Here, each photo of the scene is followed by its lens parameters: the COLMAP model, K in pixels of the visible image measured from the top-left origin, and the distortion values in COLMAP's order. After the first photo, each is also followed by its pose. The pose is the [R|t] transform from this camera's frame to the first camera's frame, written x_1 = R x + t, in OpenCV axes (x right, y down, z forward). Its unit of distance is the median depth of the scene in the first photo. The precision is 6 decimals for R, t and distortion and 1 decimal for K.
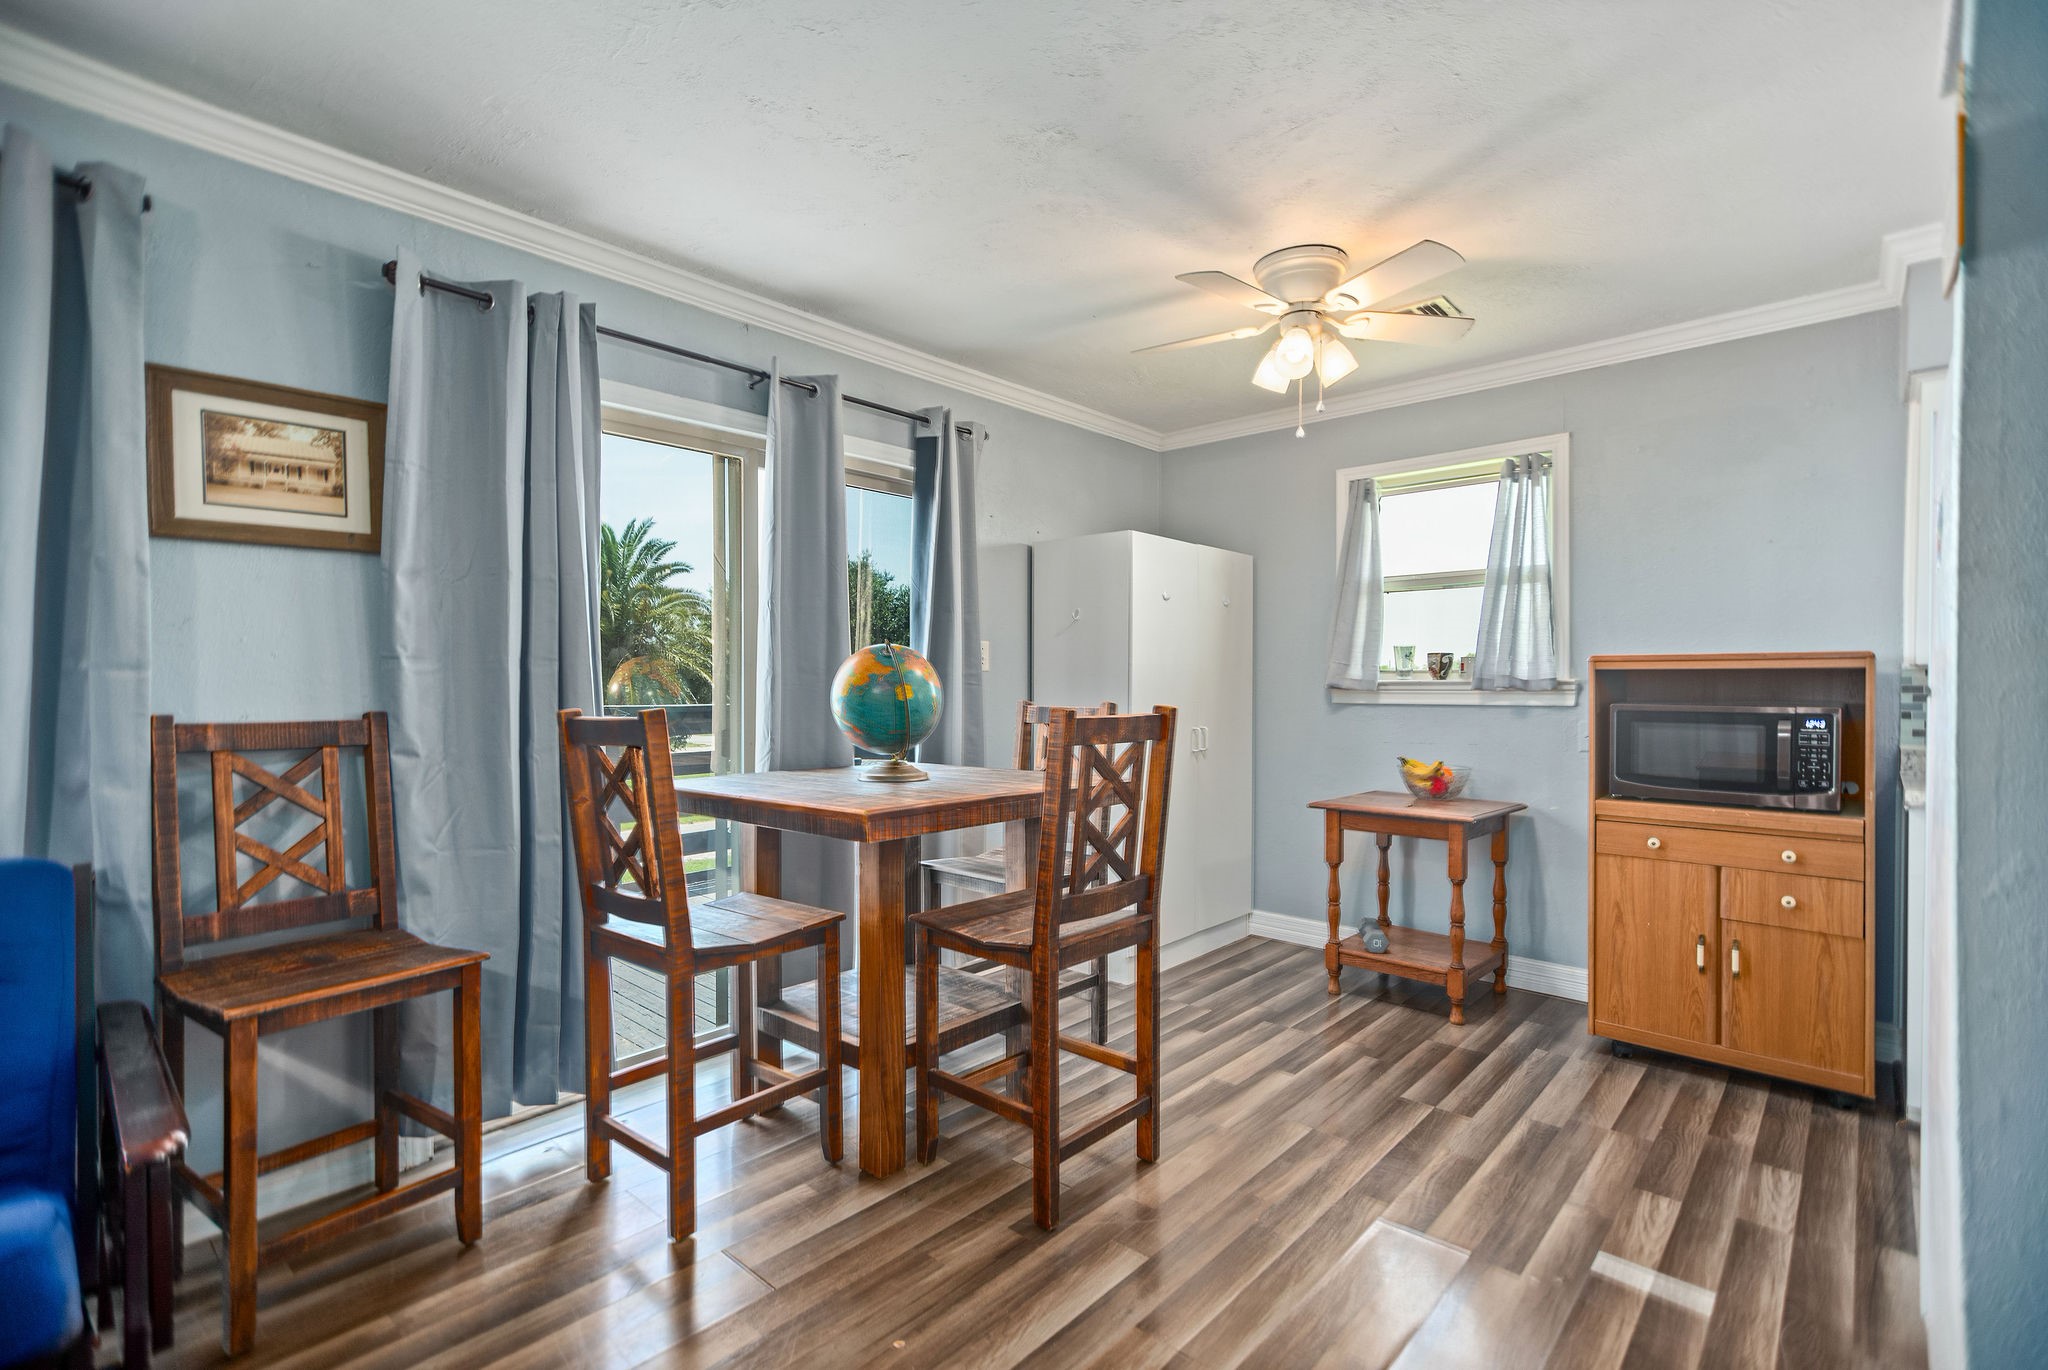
lens RADIAL K [[923.5, 0, 1030.4], [0, 923.5, 693.0], [0, 0, 1]] dist [0.008710, 0.003003]
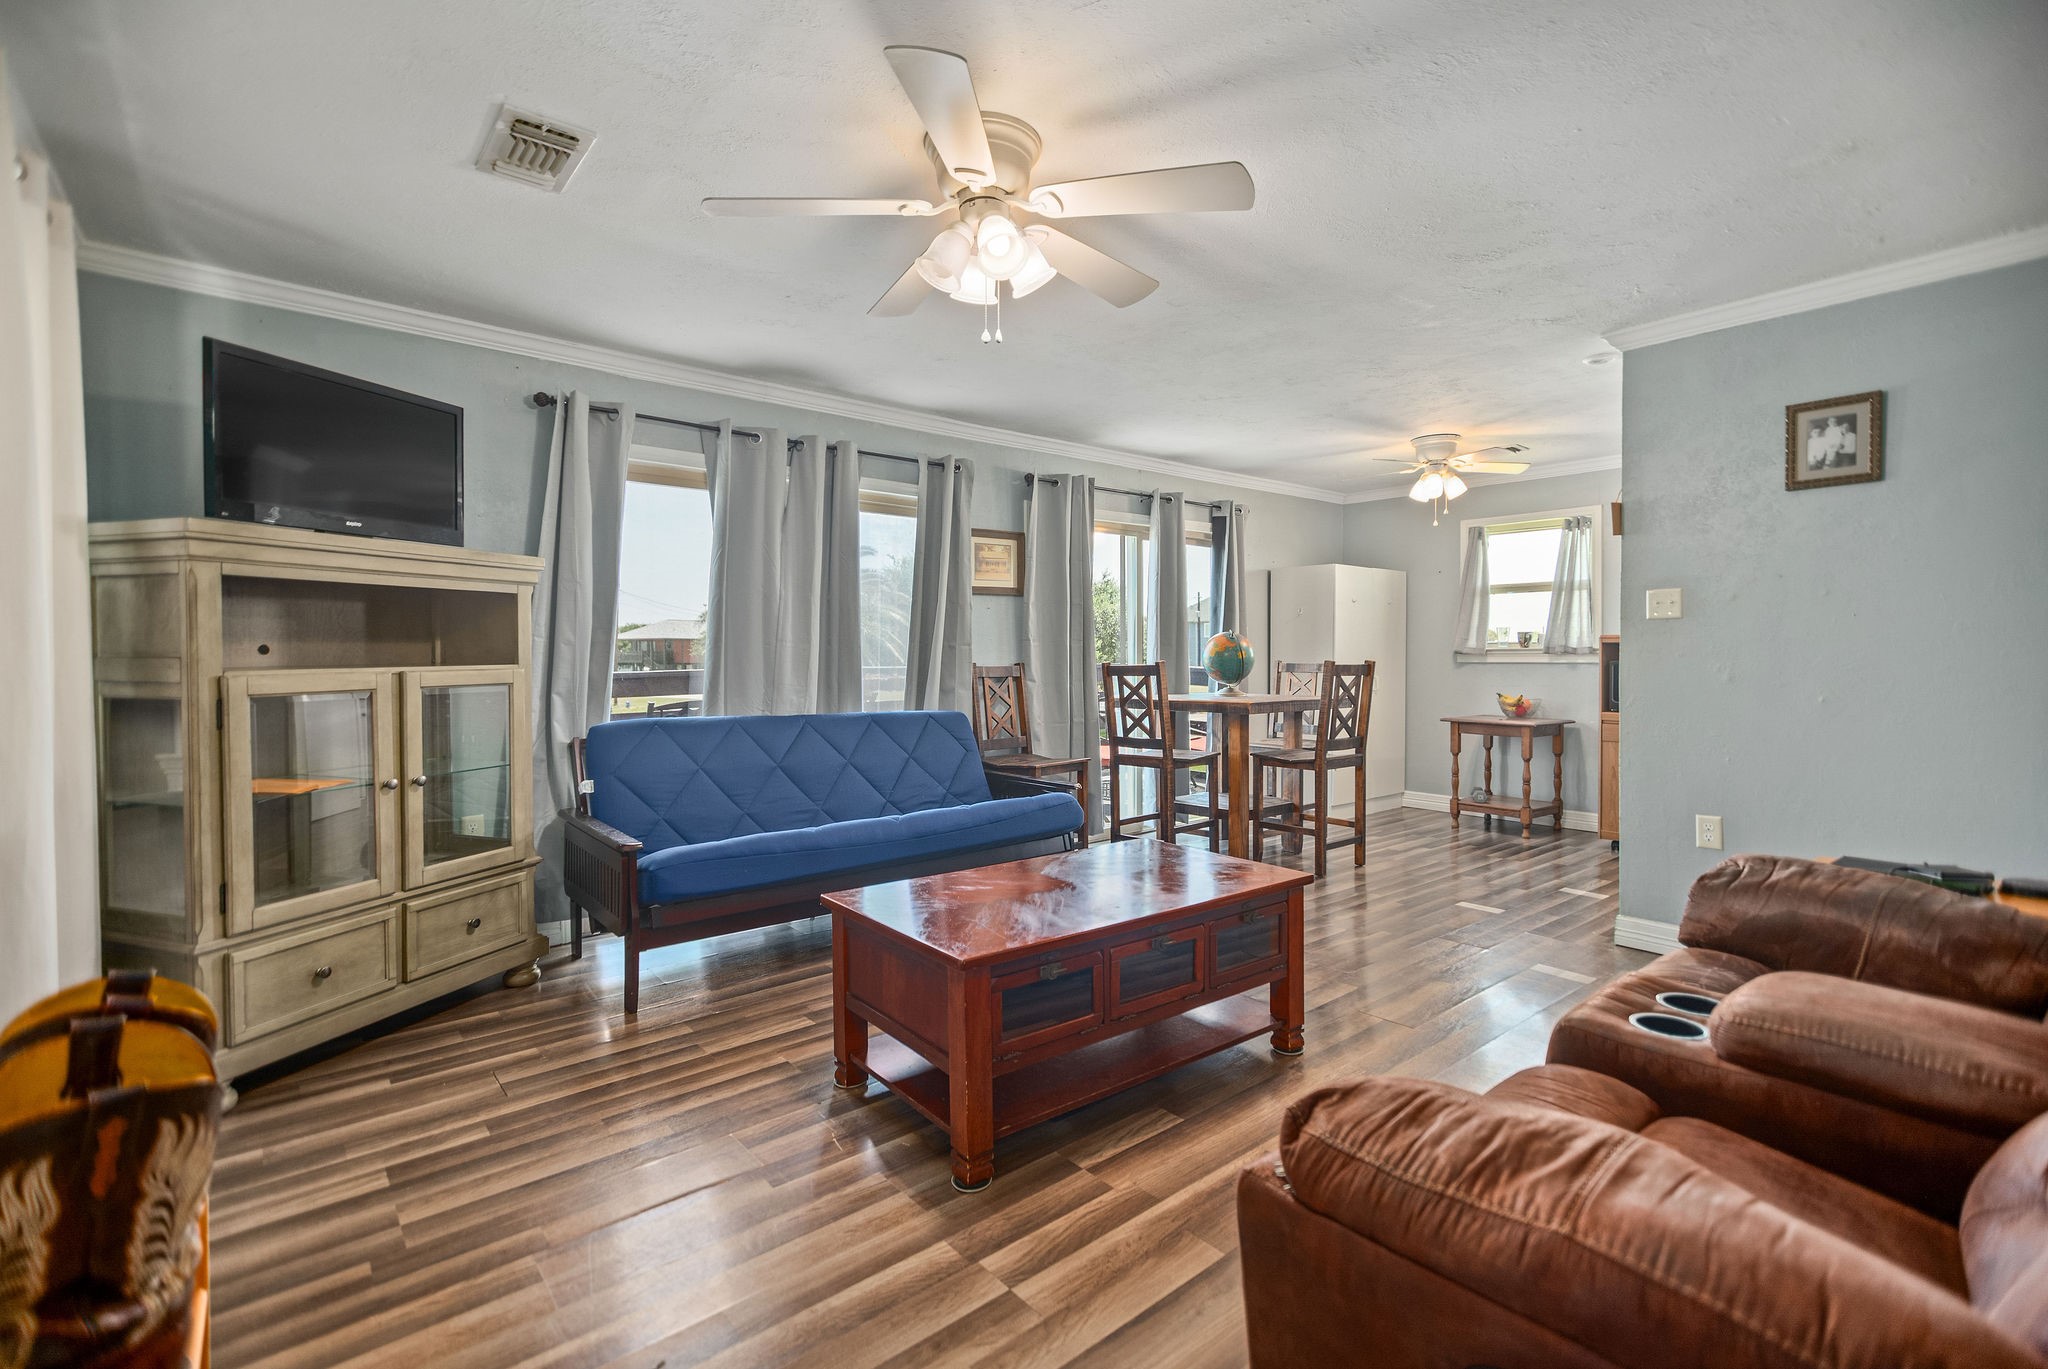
lens RADIAL K [[923.5, 0, 1010.3], [0, 923.5, 667.6], [0, 0, 1]] dist [0.008710, 0.003003]
pose [[0.988222, 0.002405, -0.153010, -0.244493], [-0.000852, 0.999947, 0.010213, 0.006147], [0.153026, -0.009963, 0.988172, -0.888747]]
